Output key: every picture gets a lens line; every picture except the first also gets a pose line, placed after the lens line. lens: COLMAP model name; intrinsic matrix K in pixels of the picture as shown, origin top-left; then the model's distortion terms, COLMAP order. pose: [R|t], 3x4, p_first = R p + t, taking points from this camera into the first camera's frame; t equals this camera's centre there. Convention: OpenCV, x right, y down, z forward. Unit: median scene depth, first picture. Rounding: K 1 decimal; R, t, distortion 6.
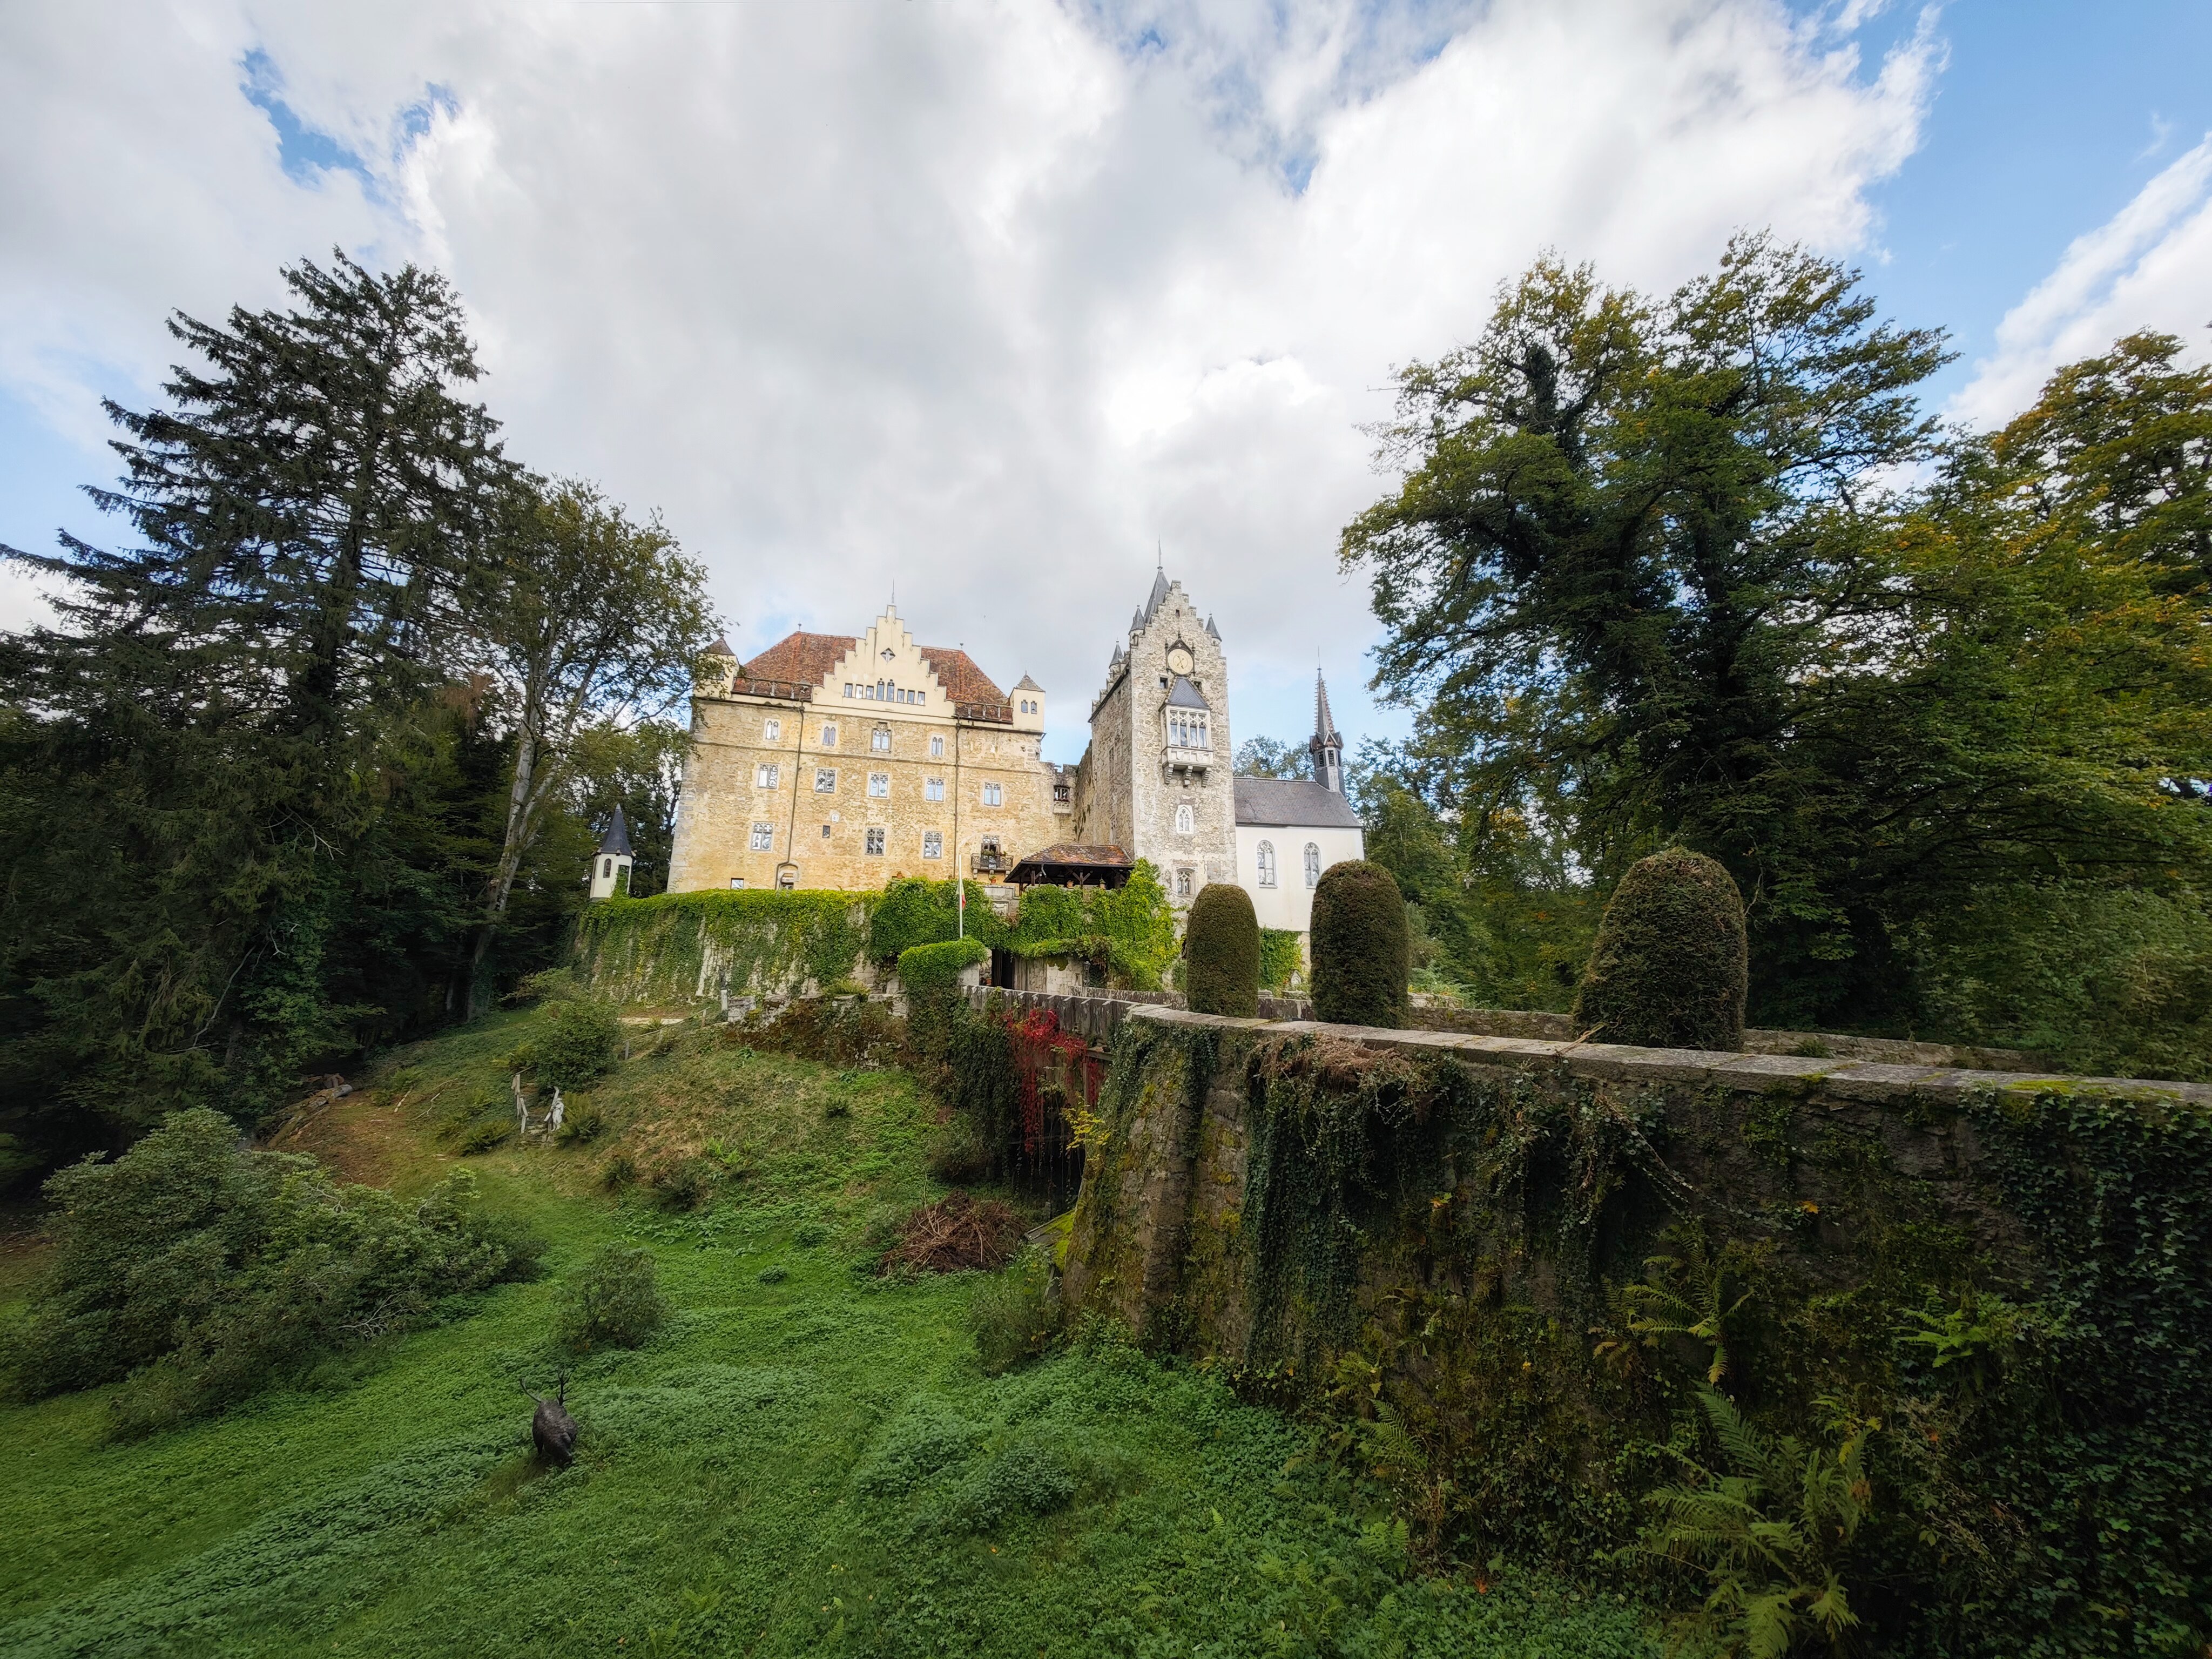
lens RADIAL K [[772.5, 0, 1102.0], [0, 772.5, 826.1], [0, 0, 1]] dist [-0.001569, -0.000047]
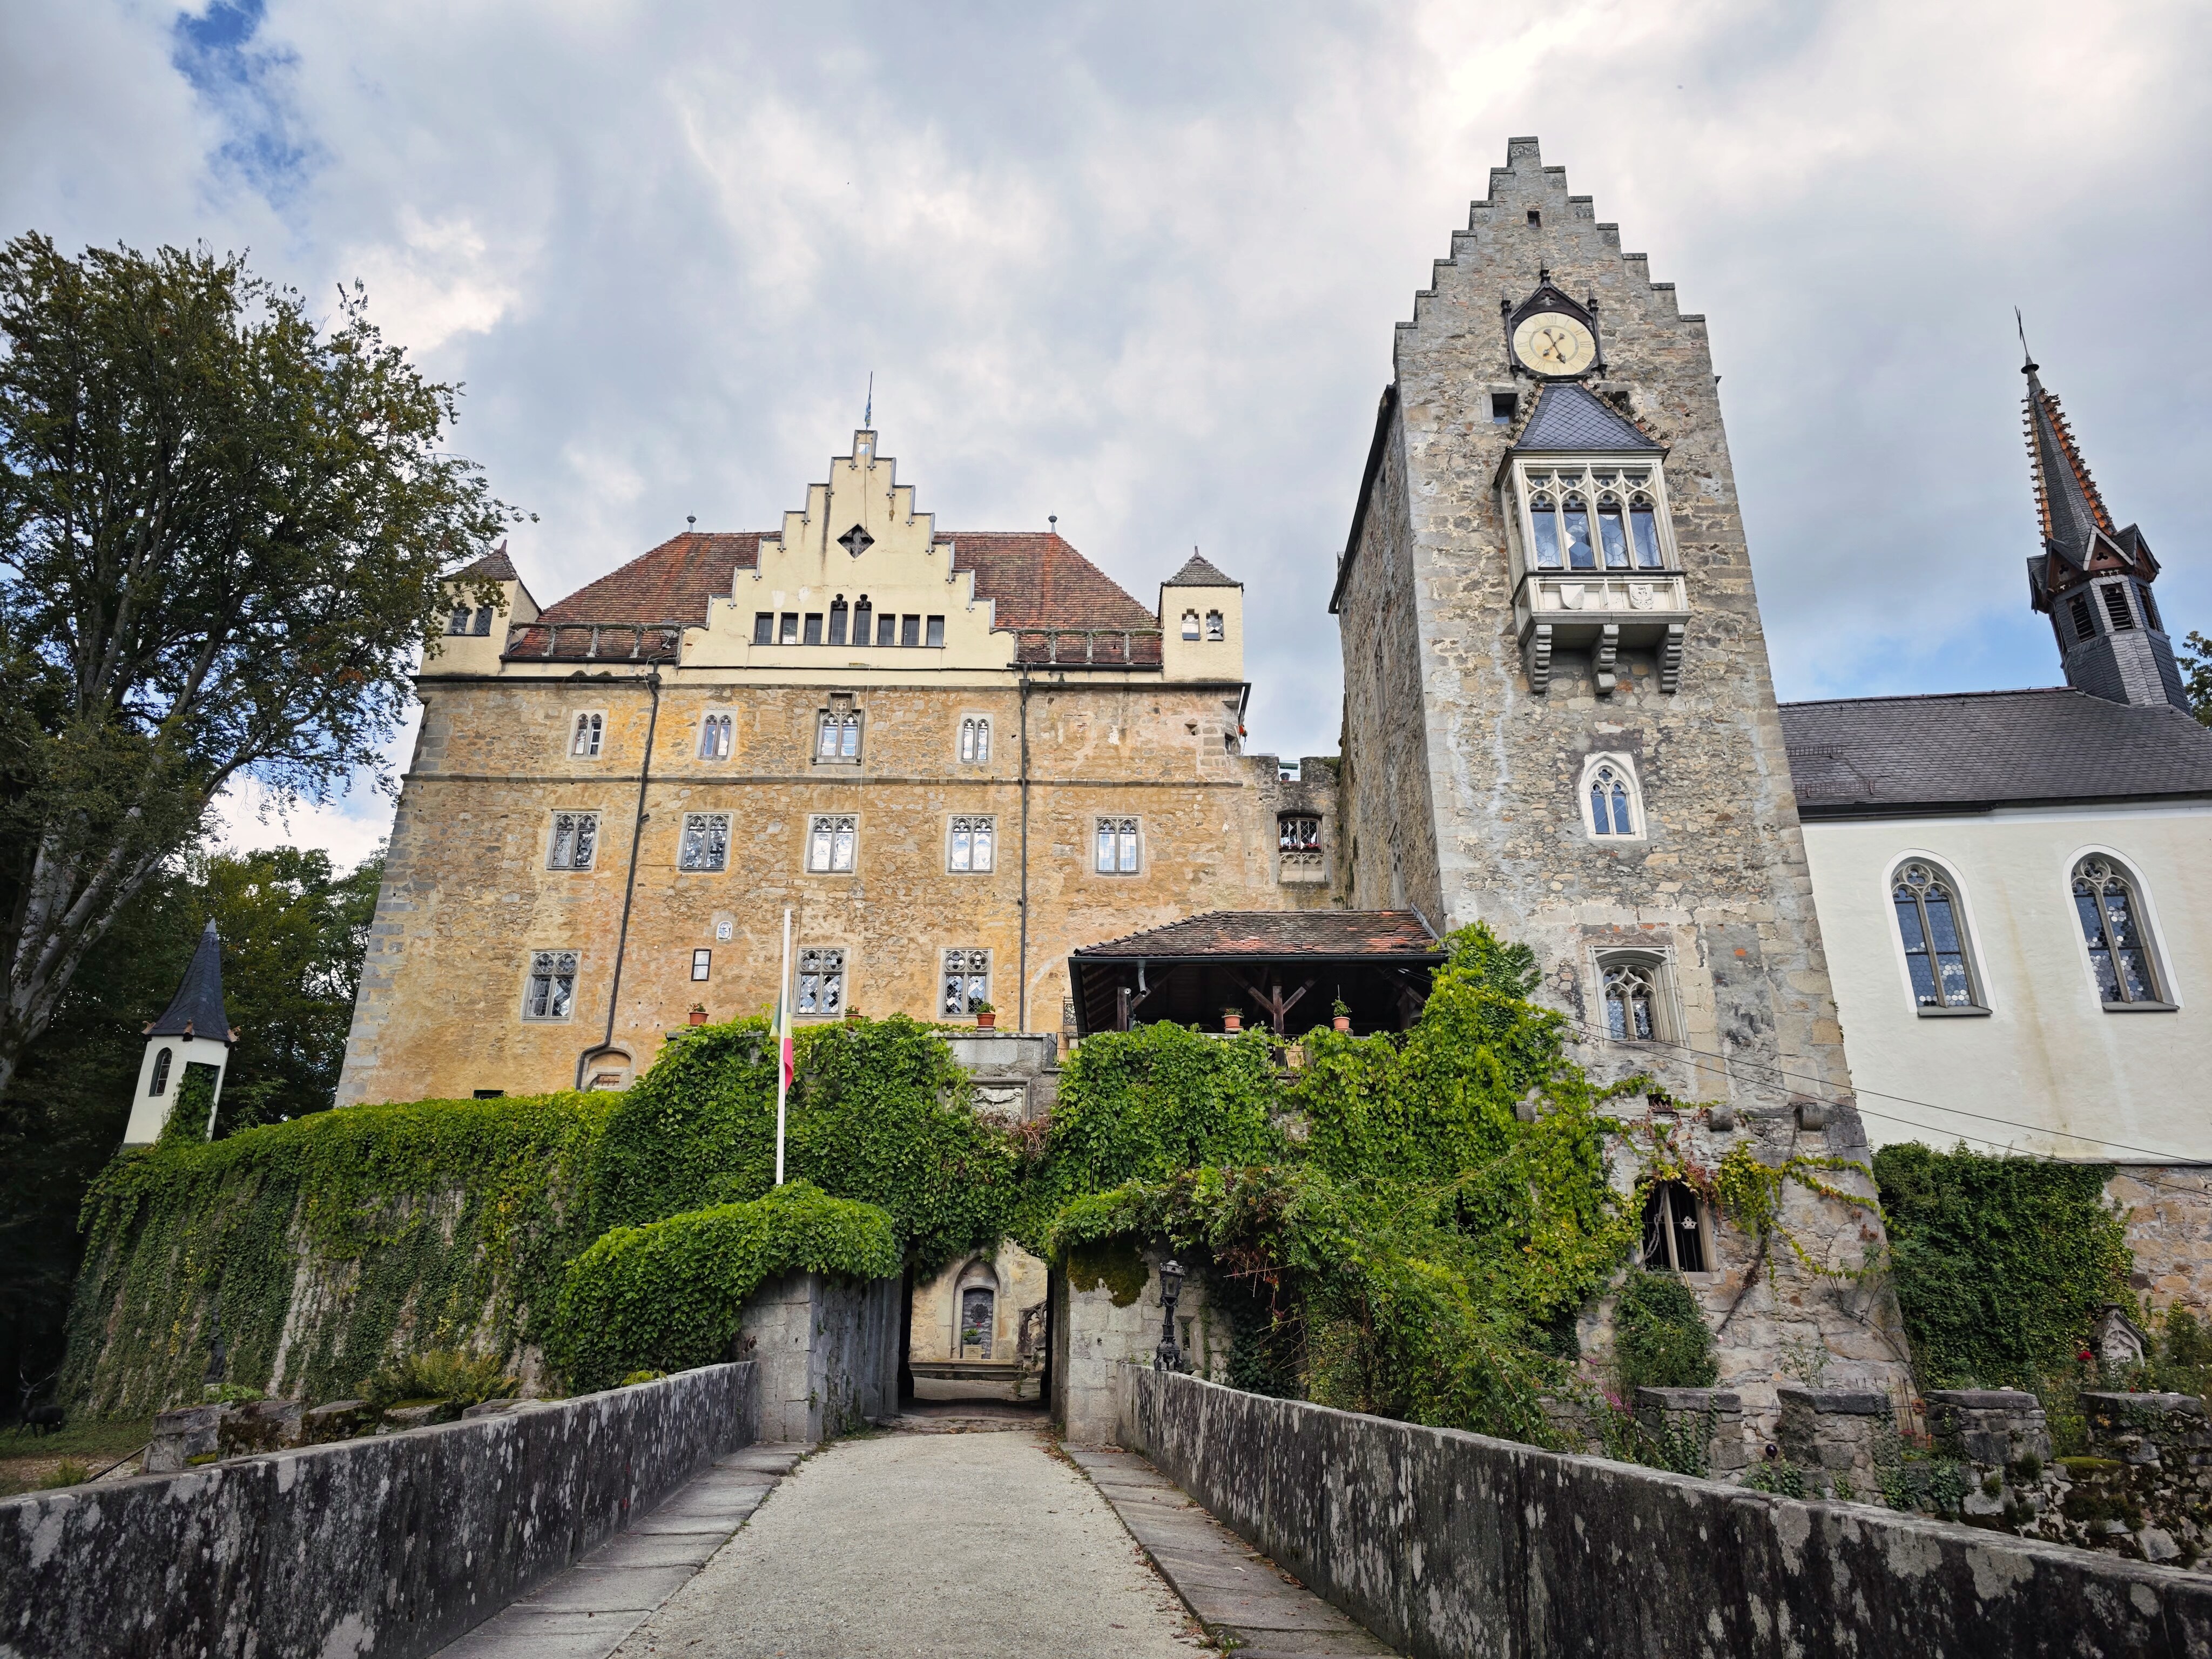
lens RADIAL K [[1483.8, 0, 1098.5], [0, 1483.8, 814.9], [0, 0, 1]] dist [0.034109, -0.036130]
pose [[0.954656, -0.102618, -0.279466, 0.076794], [0.059472, 0.985530, -0.158722, 0.078806], [0.291710, 0.134905, 0.946946, 0.384247]]
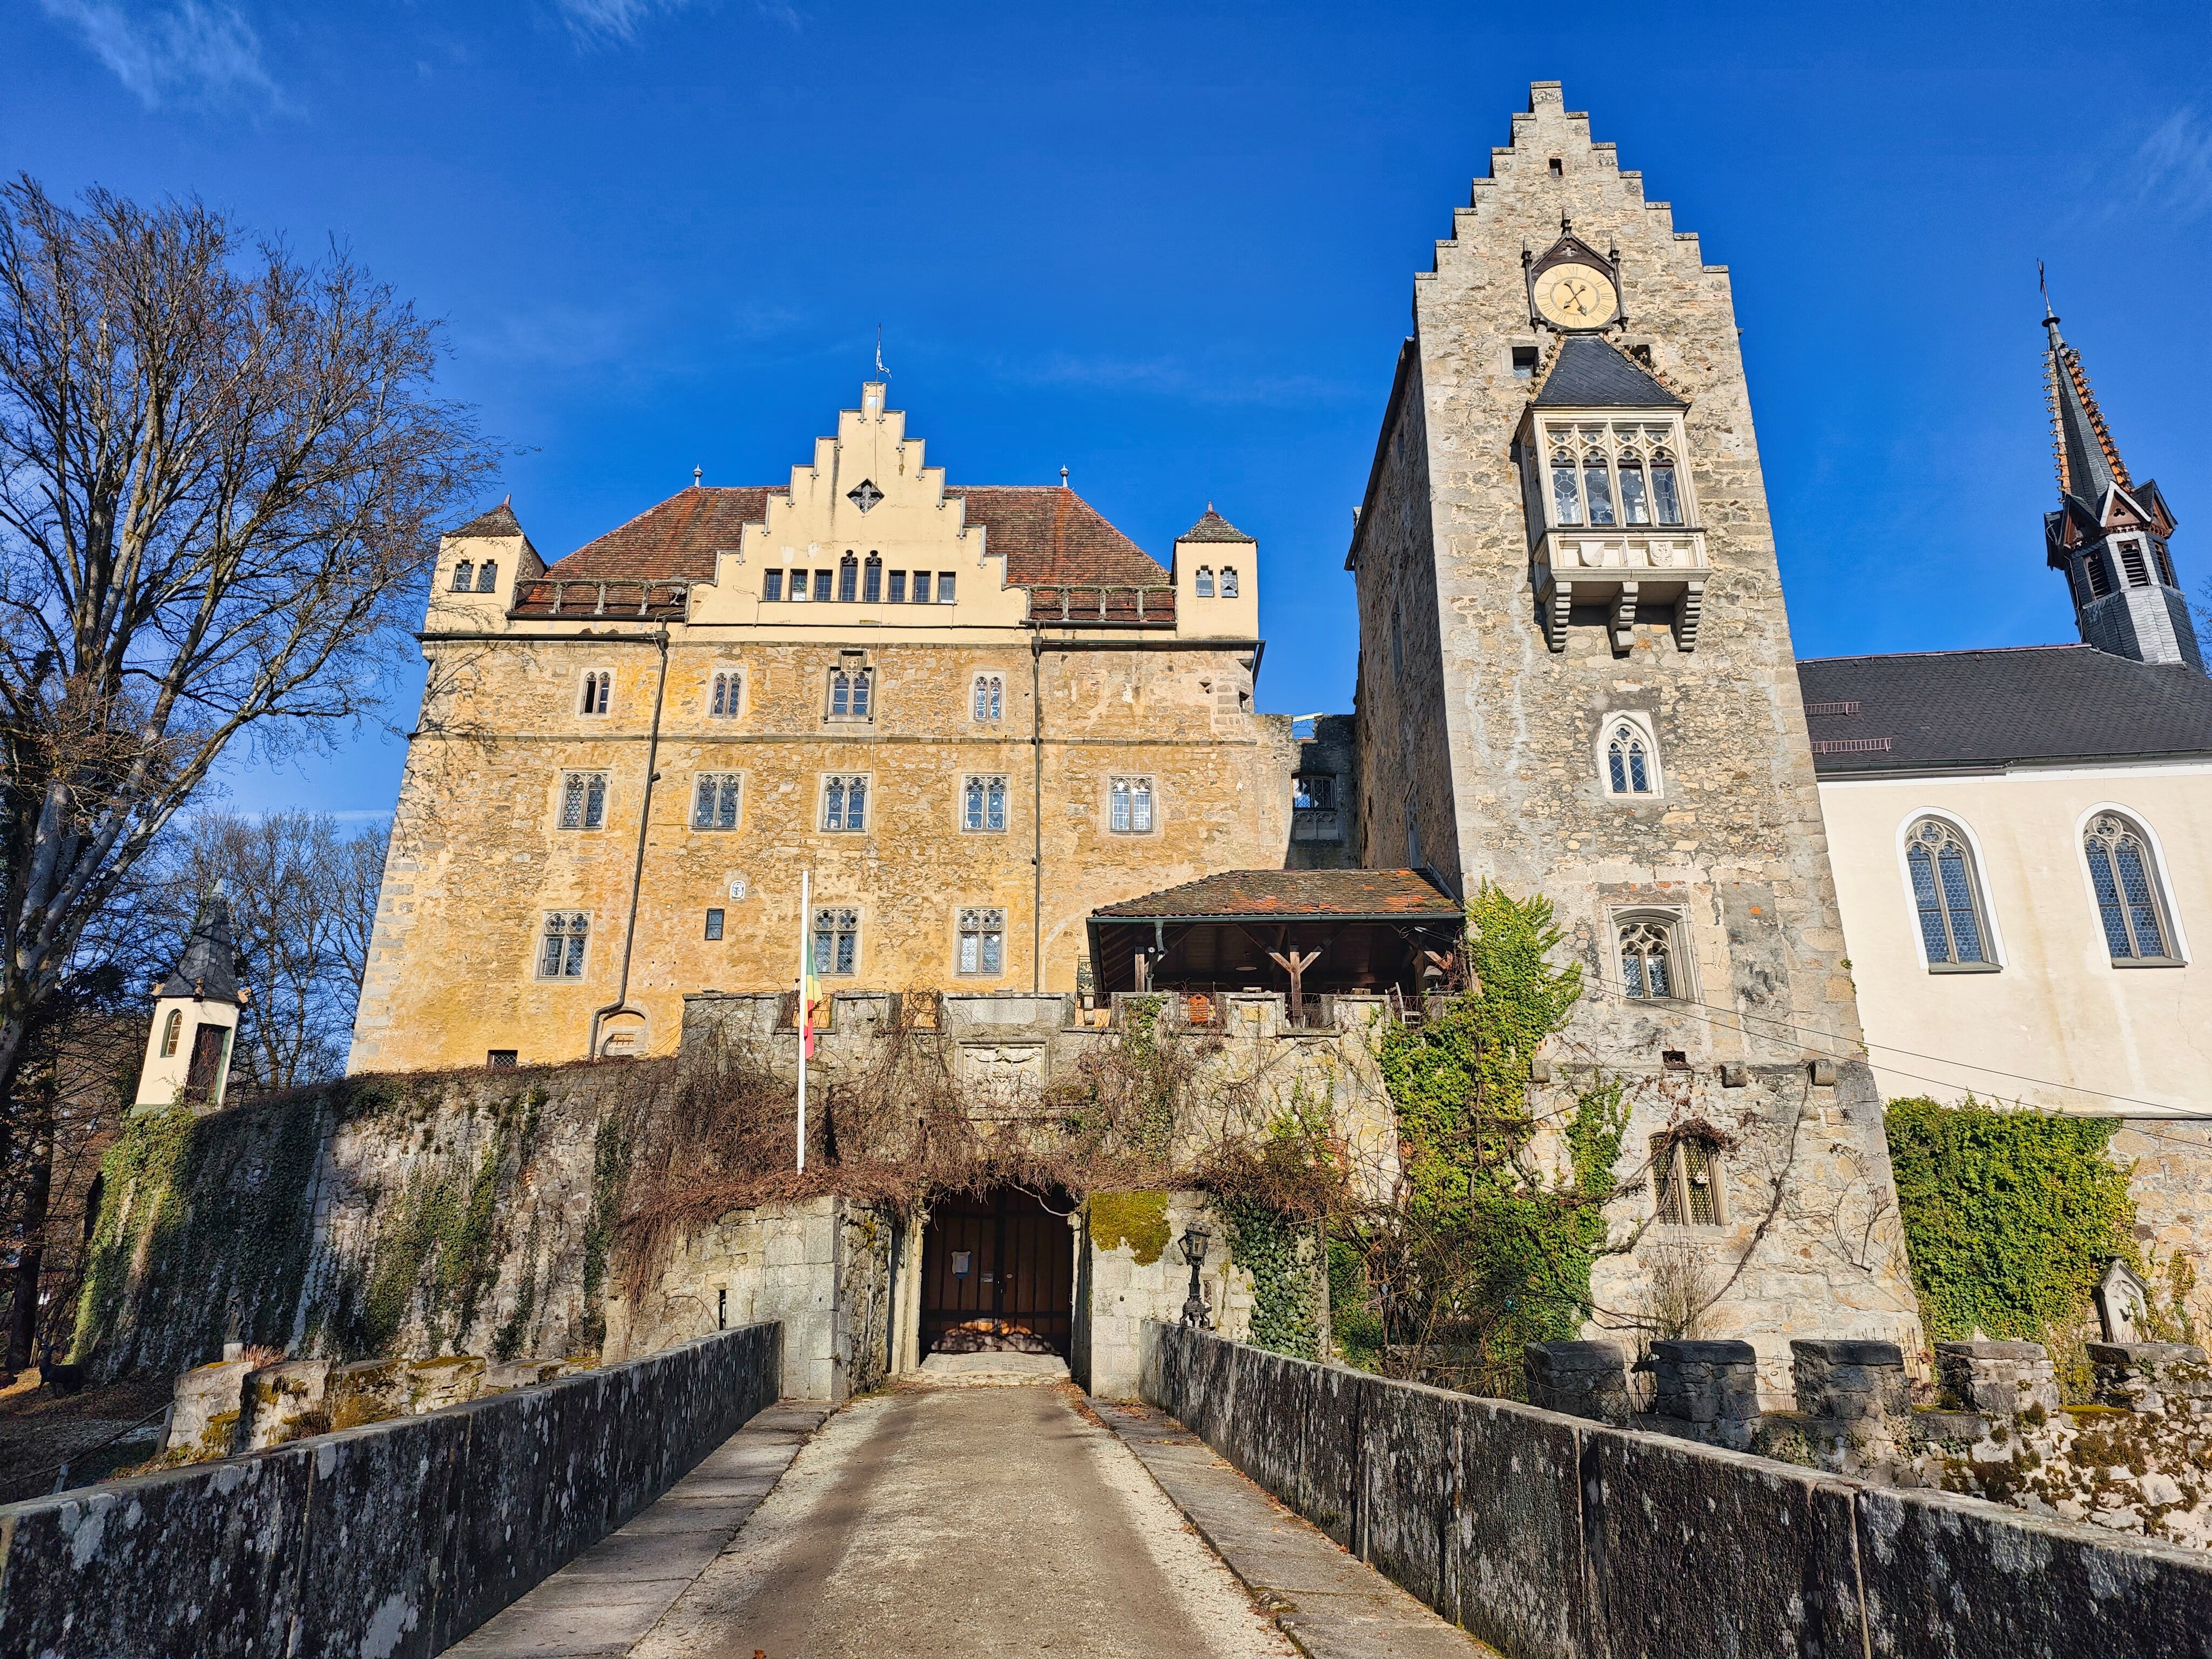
lens RADIAL K [[1480.6, 0, 1126.4], [0, 1480.6, 827.9], [0, 0, 1]] dist [0.035298, -0.040317]
pose [[0.958109, -0.093914, -0.270568, 0.072486], [0.063066, 0.990702, -0.120549, 0.077064], [0.279373, 0.098435, 0.955124, 0.386564]]
